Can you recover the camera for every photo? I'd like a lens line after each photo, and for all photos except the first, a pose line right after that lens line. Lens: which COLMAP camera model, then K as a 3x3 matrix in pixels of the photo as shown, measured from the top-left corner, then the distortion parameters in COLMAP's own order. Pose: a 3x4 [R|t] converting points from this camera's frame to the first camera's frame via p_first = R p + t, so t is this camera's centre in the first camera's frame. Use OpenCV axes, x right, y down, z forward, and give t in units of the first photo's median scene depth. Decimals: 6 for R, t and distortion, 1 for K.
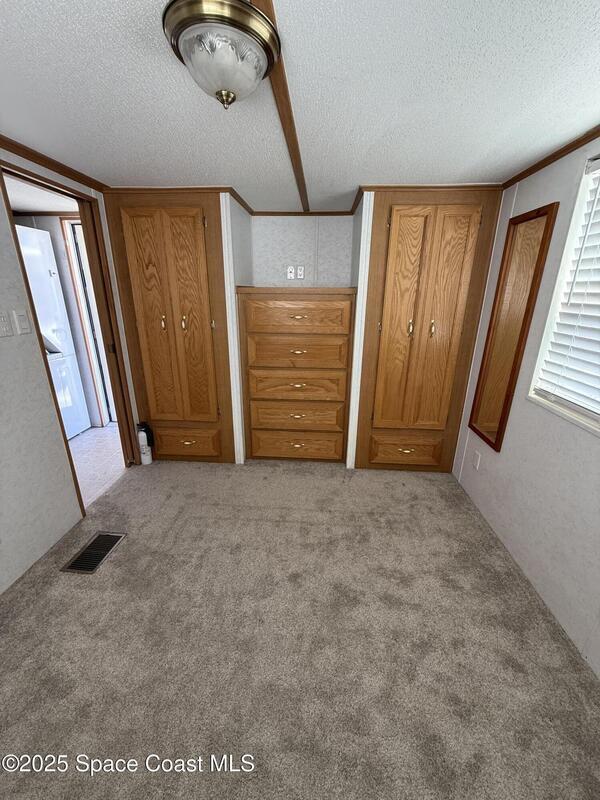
lens RADIAL K [[317.4, 0, 303.0], [0, 317.4, 399.3], [0, 0, 1]] dist [-0.003868, -0.000426]
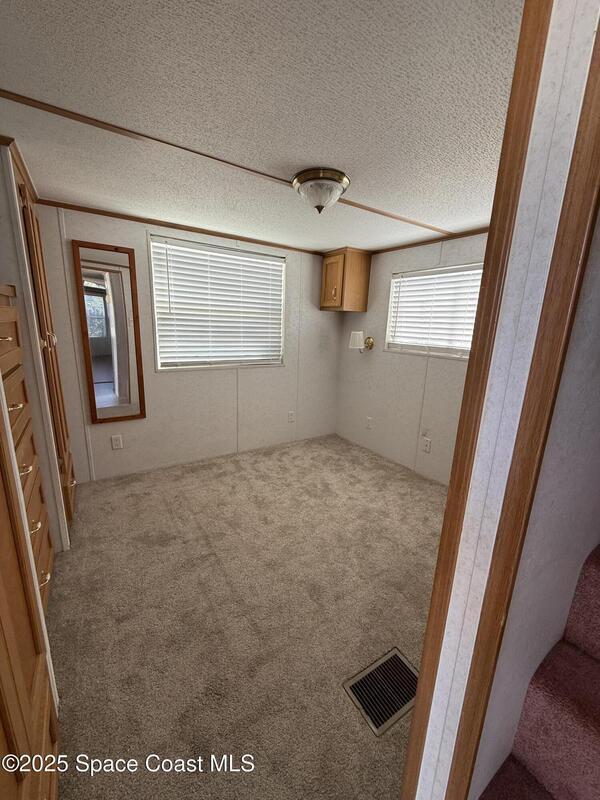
lens RADIAL K [[317.4, 0, 301.3], [0, 317.4, 396.9], [0, 0, 1]] dist [-0.003868, -0.000426]
pose [[-0.598499, -0.215815, 0.771507, -0.992729], [0.216577, 0.883585, 0.415176, -0.401330], [-0.771294, 0.415573, -0.482084, 1.293525]]
